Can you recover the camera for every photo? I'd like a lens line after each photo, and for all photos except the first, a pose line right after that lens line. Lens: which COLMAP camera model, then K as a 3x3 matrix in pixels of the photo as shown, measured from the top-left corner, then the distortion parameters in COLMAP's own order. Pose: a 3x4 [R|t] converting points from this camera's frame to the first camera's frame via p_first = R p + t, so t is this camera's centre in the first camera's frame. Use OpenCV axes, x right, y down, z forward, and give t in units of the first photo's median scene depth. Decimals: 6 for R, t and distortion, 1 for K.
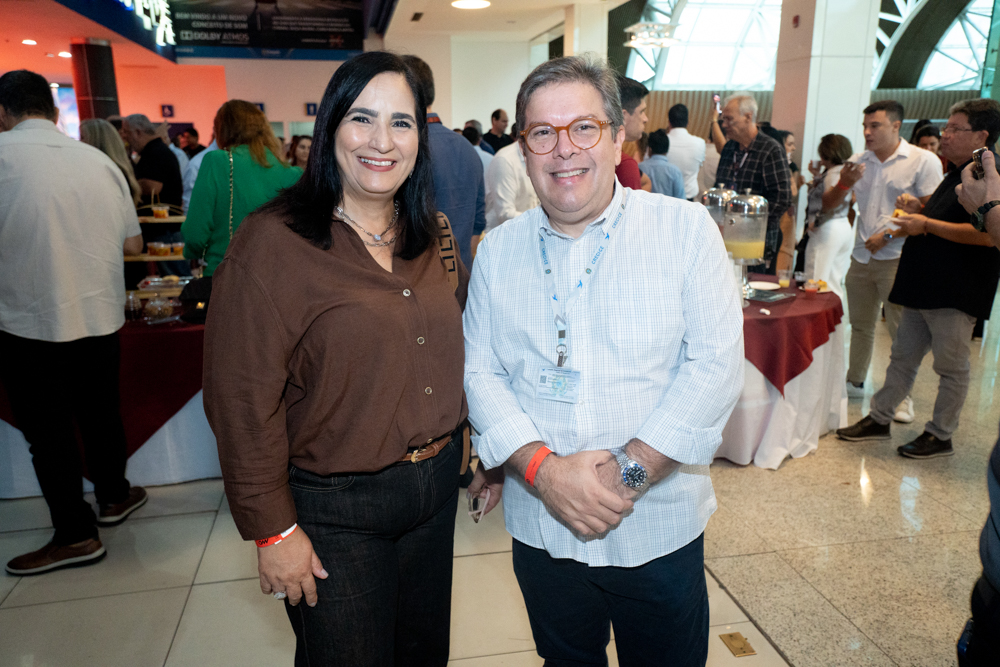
lens RADIAL K [[786.4, 0, 504.4], [0, 786.4, 335.4], [0, 0, 1]] dist [0.009249, 0.042472]
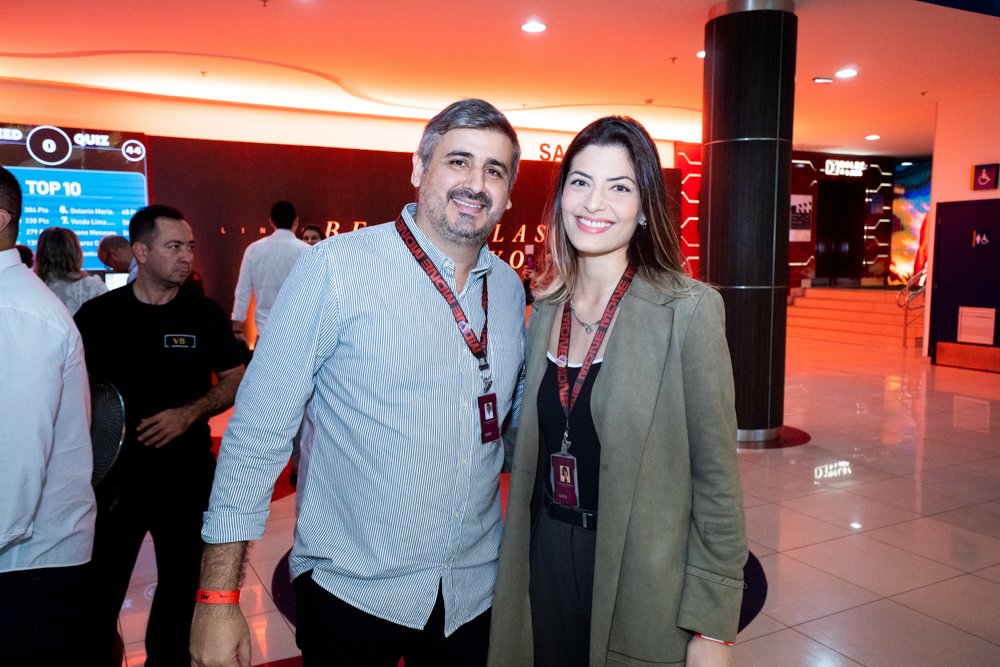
lens RADIAL K [[800.7, 0, 500.2], [0, 800.7, 339.1], [0, 0, 1]] dist [0.010115, 0.049149]
pose [[0.299328, 0.106925, -0.948140, -0.103937], [-0.218622, 0.974951, 0.040929, -0.145188], [0.928766, 0.195033, 0.315207, 0.600517]]
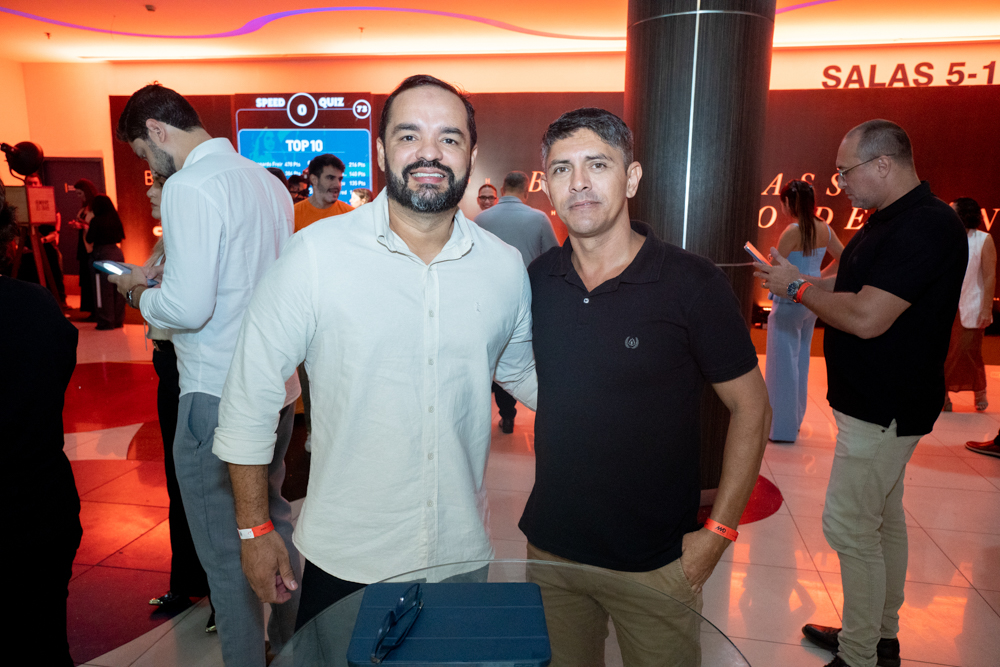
lens RADIAL K [[723.6, 0, 501.0], [0, 723.6, 336.0], [0, 0, 1]] dist [0.007003, 0.026804]
pose [[-0.375319, 0.166059, -0.911899, -0.209884], [-0.227882, 0.937093, 0.264438, -0.197925], [0.898446, 0.307054, -0.313867, 0.824443]]
